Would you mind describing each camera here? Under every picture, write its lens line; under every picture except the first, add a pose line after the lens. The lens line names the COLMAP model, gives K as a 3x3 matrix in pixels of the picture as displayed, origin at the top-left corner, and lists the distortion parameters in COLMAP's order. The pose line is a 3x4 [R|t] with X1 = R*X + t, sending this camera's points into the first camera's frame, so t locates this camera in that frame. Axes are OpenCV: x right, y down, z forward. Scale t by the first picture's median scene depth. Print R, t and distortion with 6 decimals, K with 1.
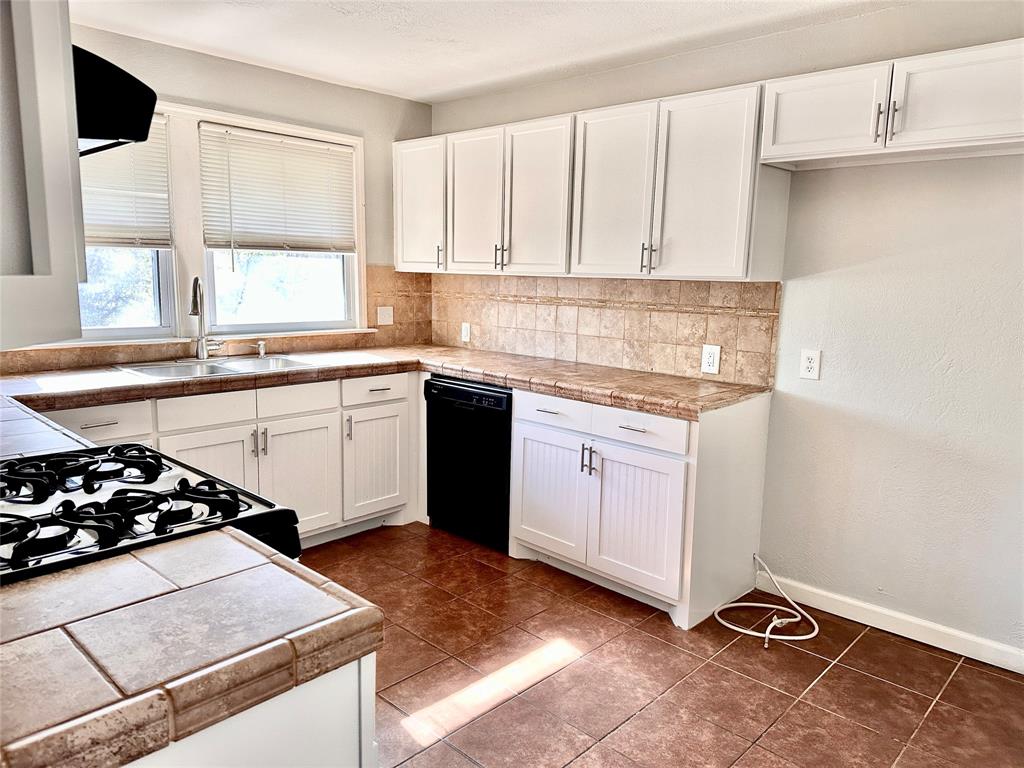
lens RADIAL K [[713.9, 0, 512.0], [0, 713.9, 384.0], [0, 0, 1]] dist [0.115979, -0.160907]
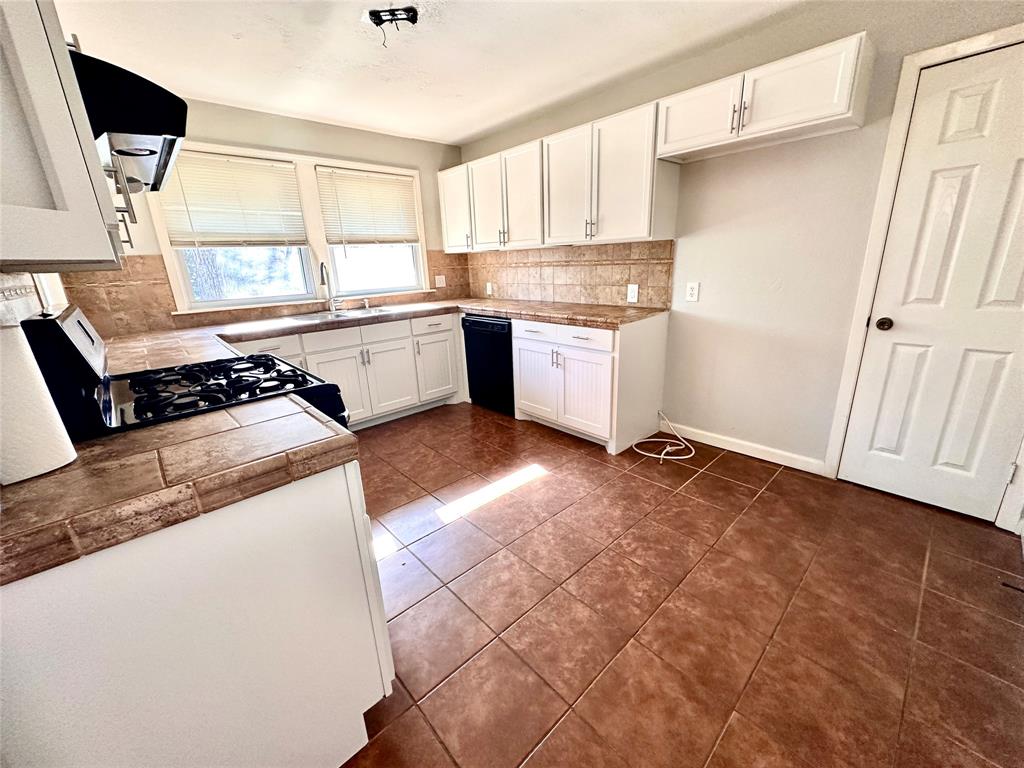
lens RADIAL K [[409.8, 0, 512.0], [0, 409.8, 384.0], [0, 0, 1]] dist [-0.001731, -0.000122]
pose [[0.995947, -0.039361, -0.080869, 0.076663], [0.049815, 0.990049, 0.131612, 0.032800], [0.074884, -0.135107, 0.987997, 0.052688]]
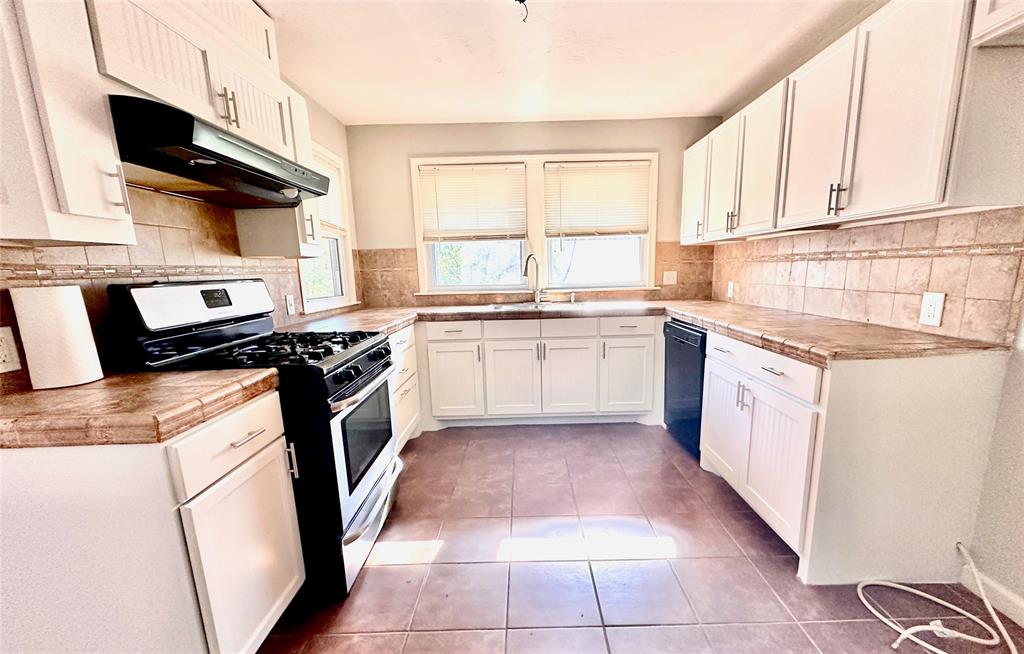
lens RADIAL K [[421.7, 0, 527.3], [0, 421.7, 351.1], [0, 0, 1]] dist [0.000606, -0.000075]
pose [[0.694889, 0.097798, -0.712436, 0.314580], [-0.073335, 0.995181, 0.065083, 0.019421], [0.715368, 0.007021, 0.698713, 0.305183]]
